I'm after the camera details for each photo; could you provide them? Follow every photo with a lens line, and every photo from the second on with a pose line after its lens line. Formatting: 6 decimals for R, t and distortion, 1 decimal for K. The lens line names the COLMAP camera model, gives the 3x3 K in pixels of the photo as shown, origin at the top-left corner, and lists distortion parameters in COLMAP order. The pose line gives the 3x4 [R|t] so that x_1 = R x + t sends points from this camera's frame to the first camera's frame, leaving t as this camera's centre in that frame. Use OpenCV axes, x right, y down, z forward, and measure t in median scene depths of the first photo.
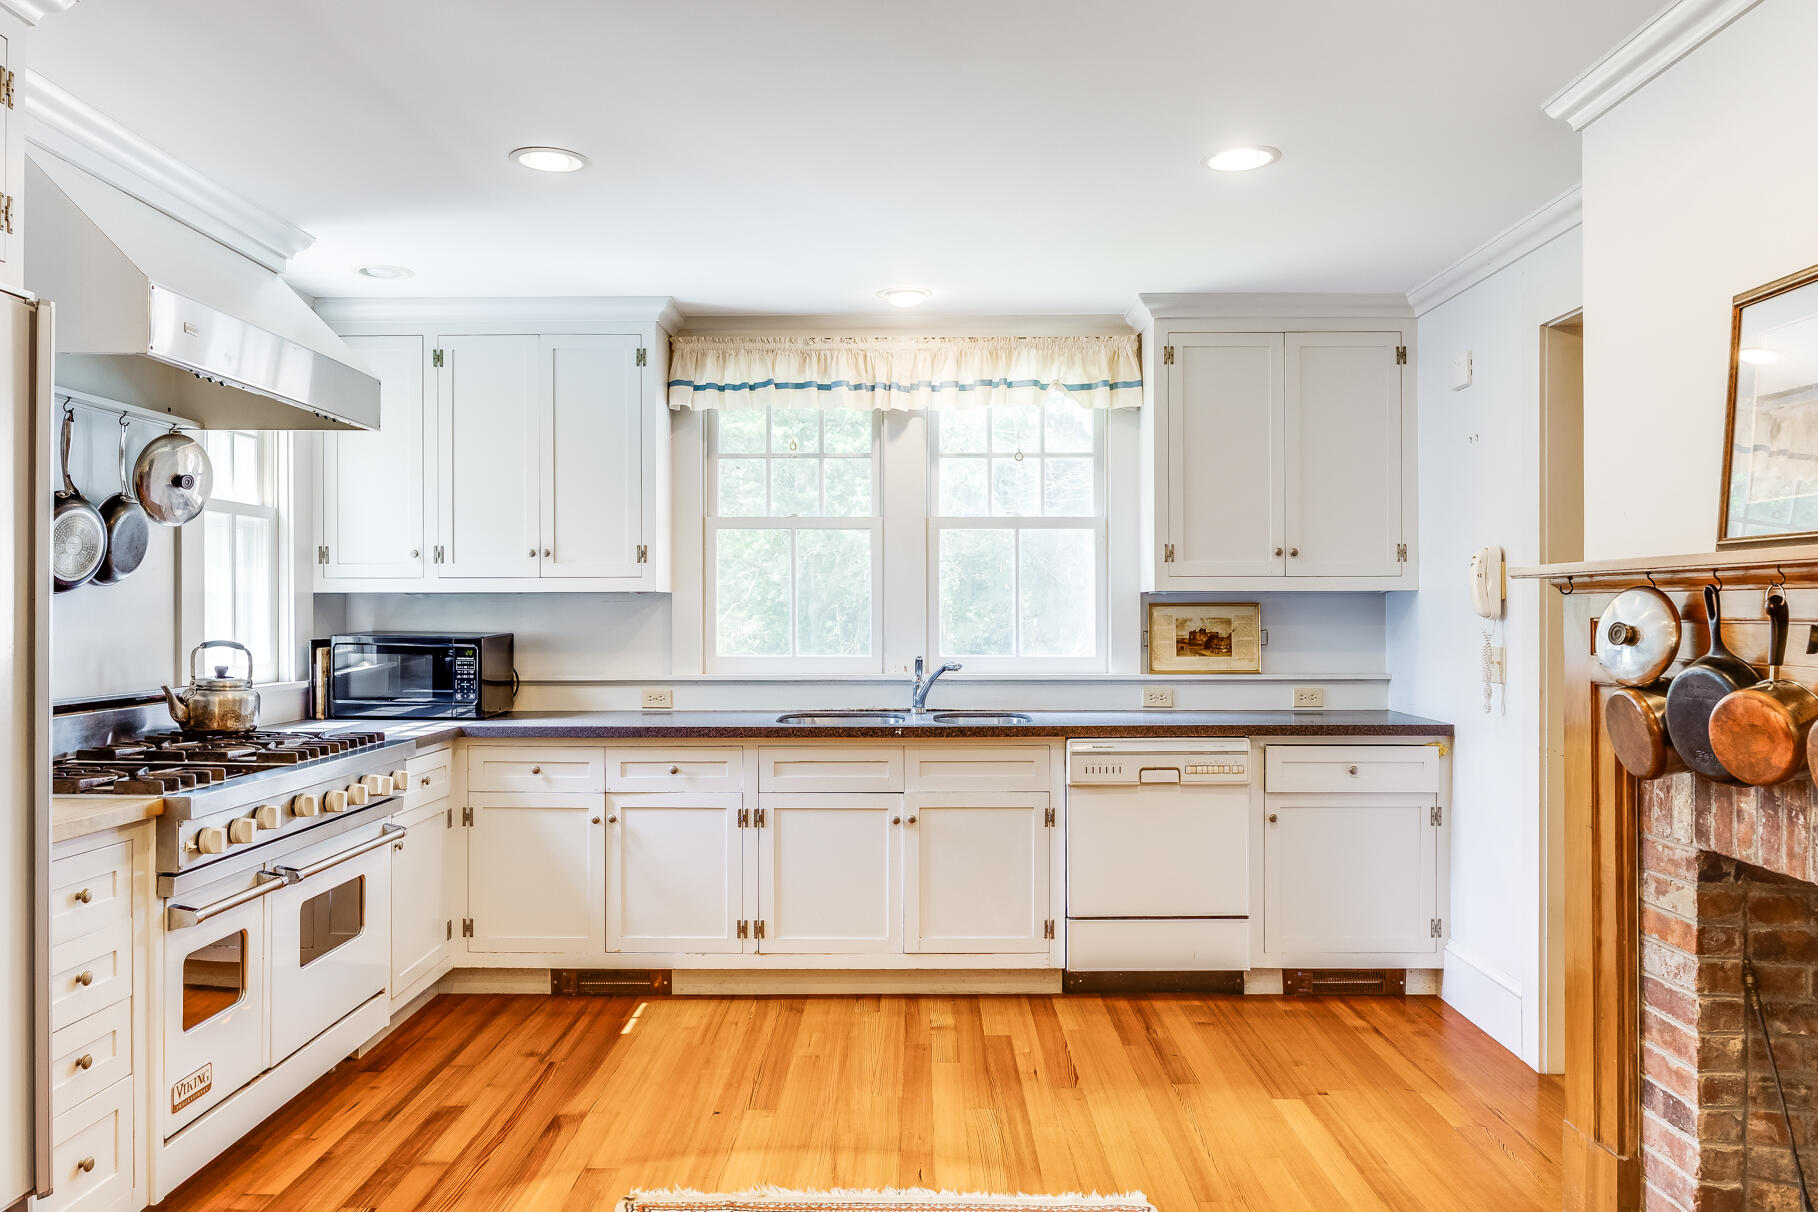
lens RADIAL K [[1391.6, 0, 906.5], [0, 1391.6, 610.8], [0, 0, 1]] dist [0.001644, 0.000781]
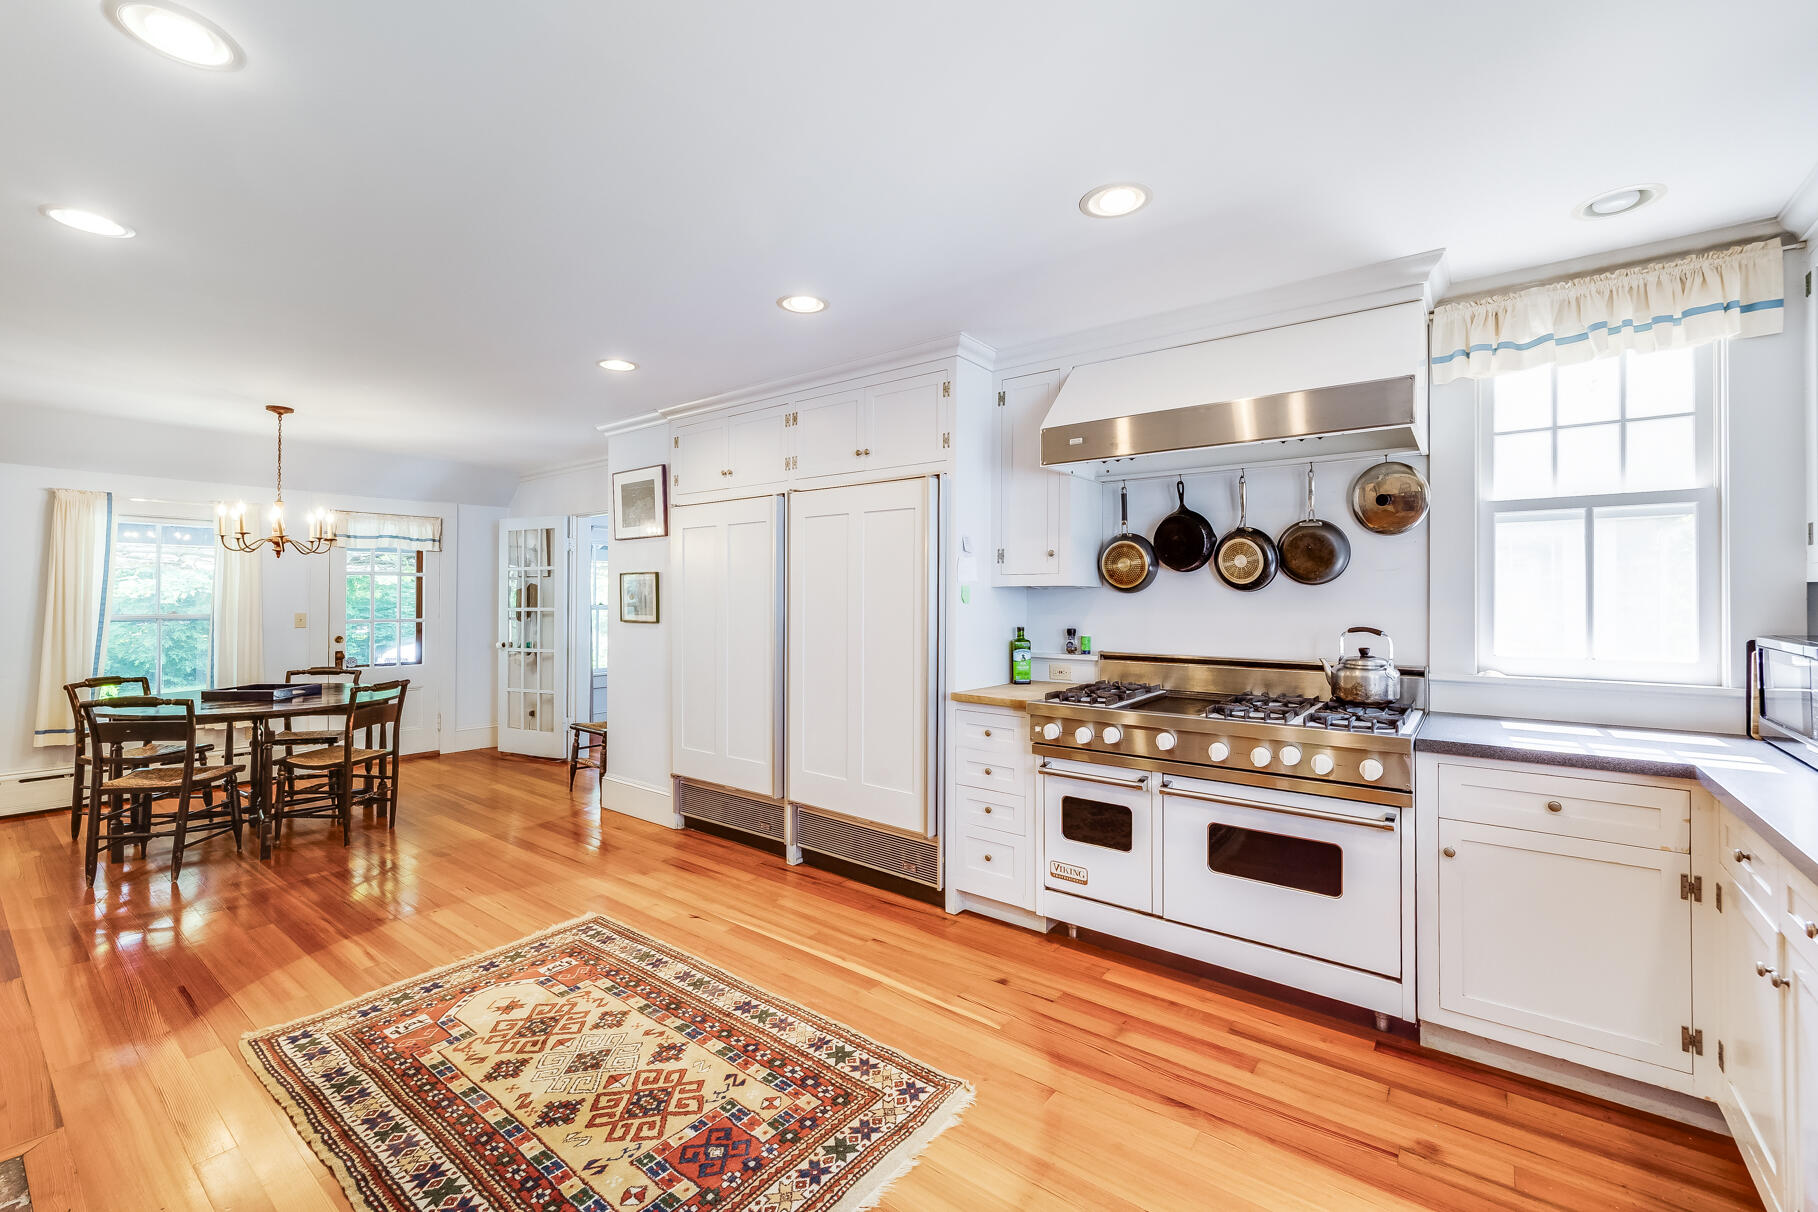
lens RADIAL K [[760.1, 0, 897.7], [0, 760.1, 596.5], [0, 0, 1]] dist [0.000140, 0.000475]
pose [[-0.605527, -0.002704, -0.795820, 0.267621], [-0.004408, 0.999990, -0.000044, -0.003171], [0.795812, 0.003482, -0.605533, 0.989414]]
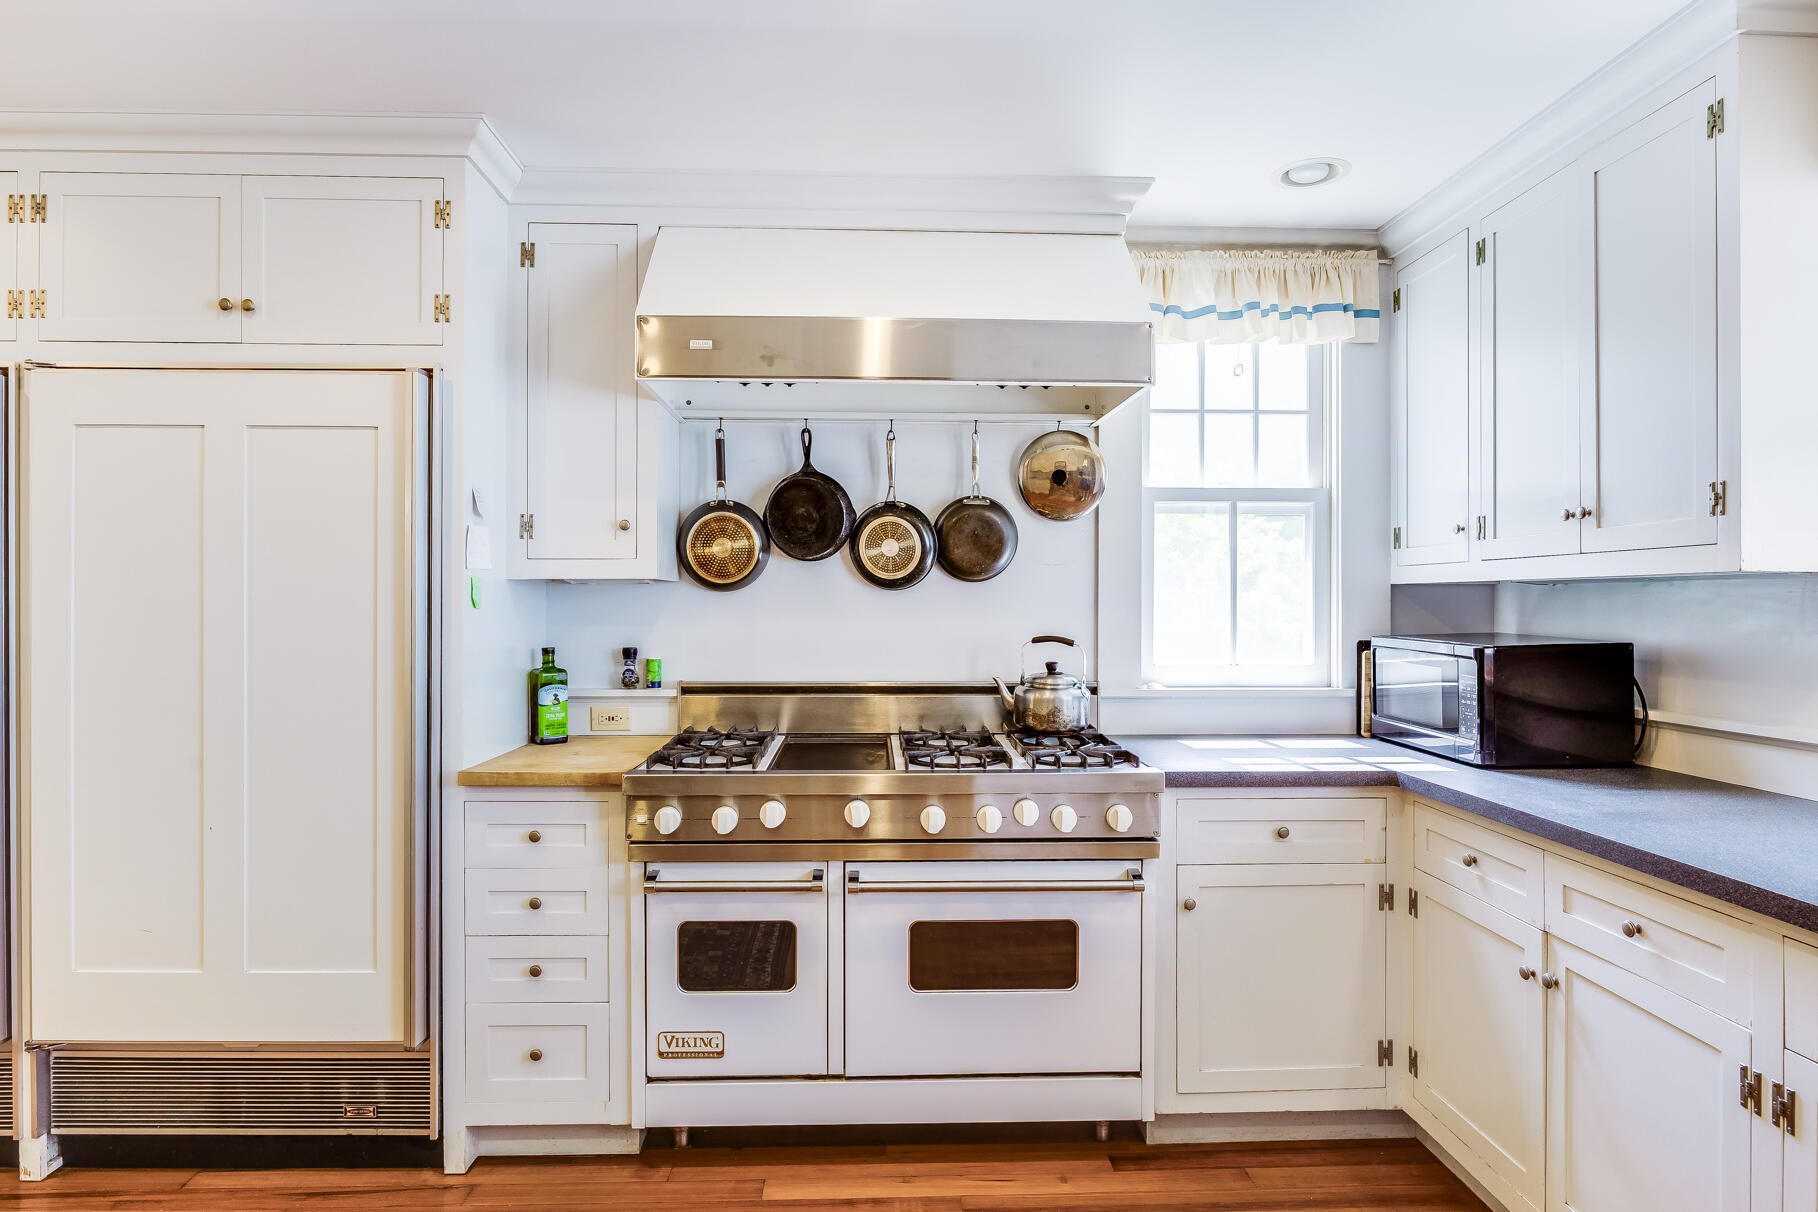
lens RADIAL K [[1043.2, 0, 900.6], [0, 1043.2, 604.0], [0, 0, 1]] dist [-0.004316, -0.000662]
pose [[0.046118, 0.003454, -0.998930, 0.210951], [-0.004973, 0.999982, 0.003228, -0.002078], [0.998924, 0.004819, 0.046135, 0.789510]]
